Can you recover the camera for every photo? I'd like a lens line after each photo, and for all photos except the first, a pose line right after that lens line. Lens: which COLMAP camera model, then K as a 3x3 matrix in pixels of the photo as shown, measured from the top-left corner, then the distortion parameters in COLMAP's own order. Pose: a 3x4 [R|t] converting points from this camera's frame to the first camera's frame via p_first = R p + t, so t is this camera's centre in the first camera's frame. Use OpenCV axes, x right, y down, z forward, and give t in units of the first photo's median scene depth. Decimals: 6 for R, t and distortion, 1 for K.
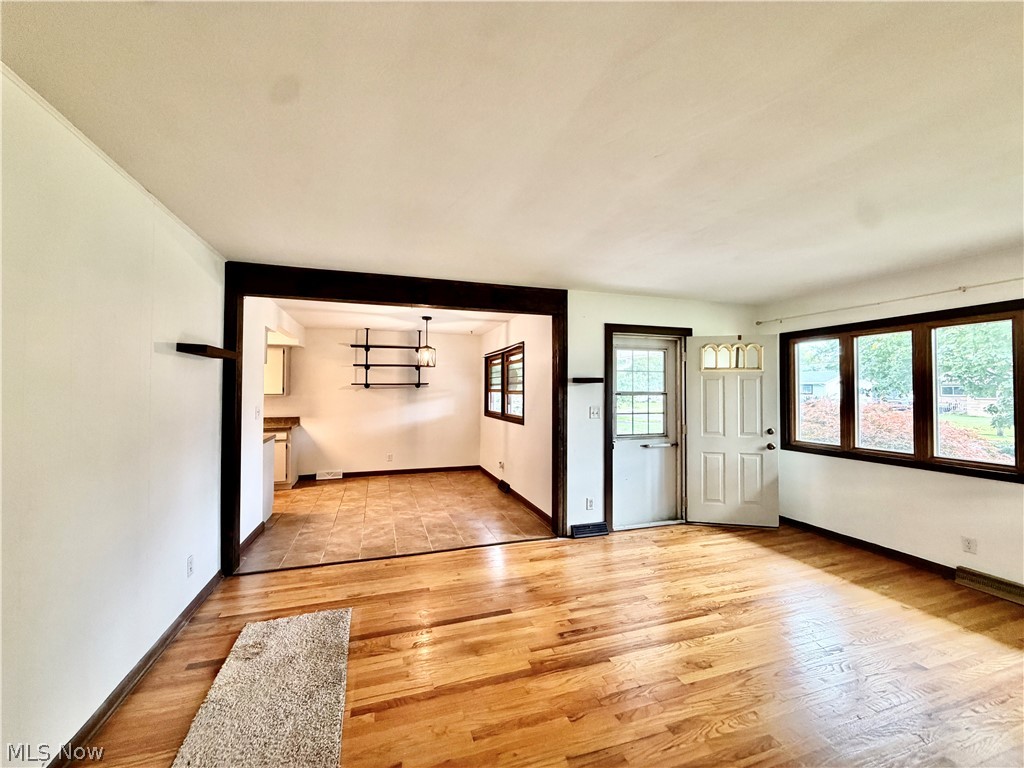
lens RADIAL K [[408.4, 0, 510.4], [0, 408.4, 387.7], [0, 0, 1]] dist [0.004420, 0.000154]
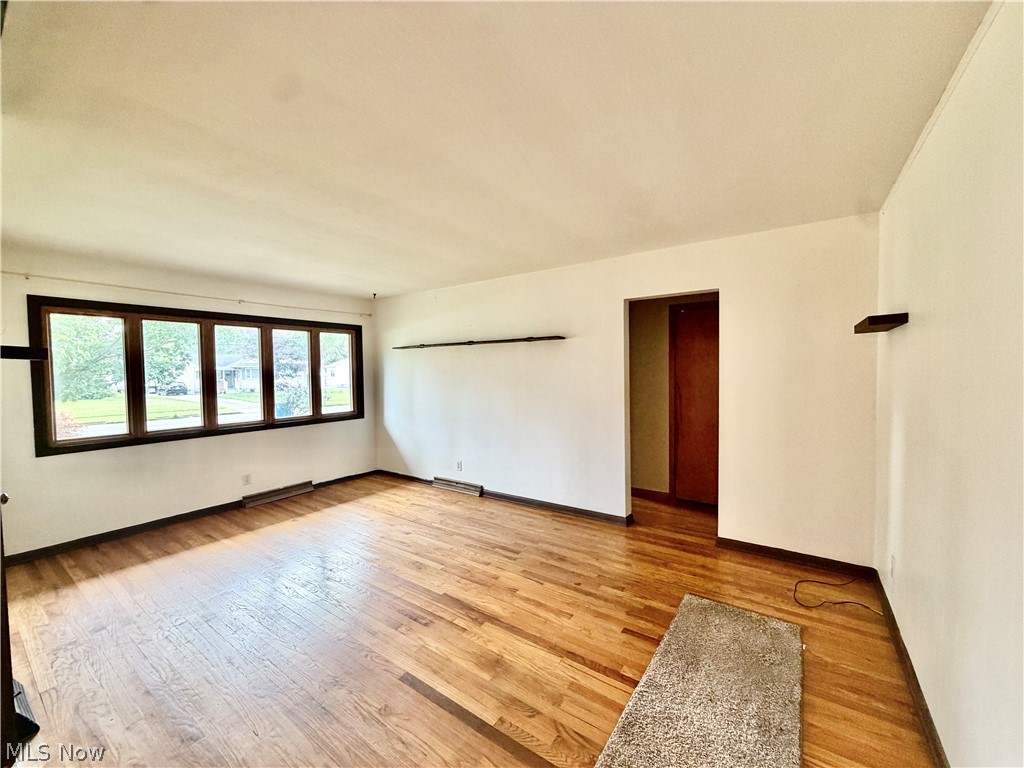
lens RADIAL K [[408.4, 0, 511.9], [0, 408.4, 382.9], [0, 0, 1]] dist [0.004420, 0.000154]
pose [[-0.598542, -0.020216, 0.800836, -0.487530], [0.003278, 0.999611, 0.027684, 0.003382], [-0.801084, 0.019195, -0.598243, 0.899477]]
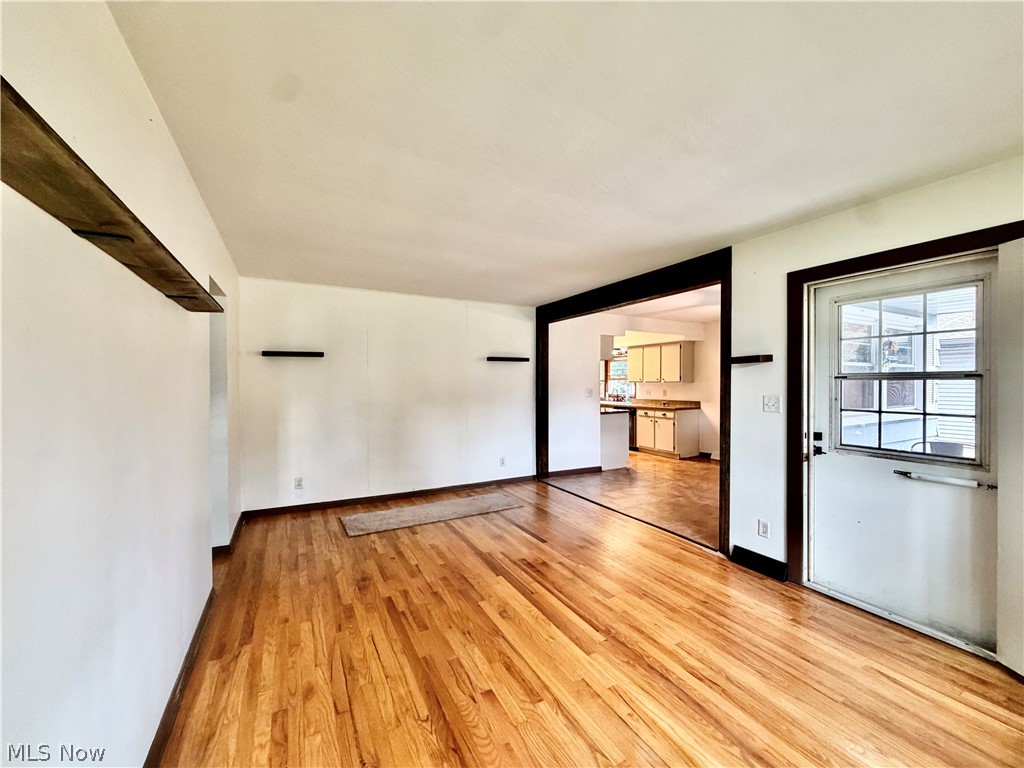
lens RADIAL K [[408.4, 0, 513.9], [0, 408.4, 382.4], [0, 0, 1]] dist [0.004420, 0.000154]
pose [[0.183904, -0.002123, -0.982942, 0.904504], [0.011690, 0.999932, 0.000027, 0.019989], [0.982875, -0.011496, 0.183916, 0.469863]]
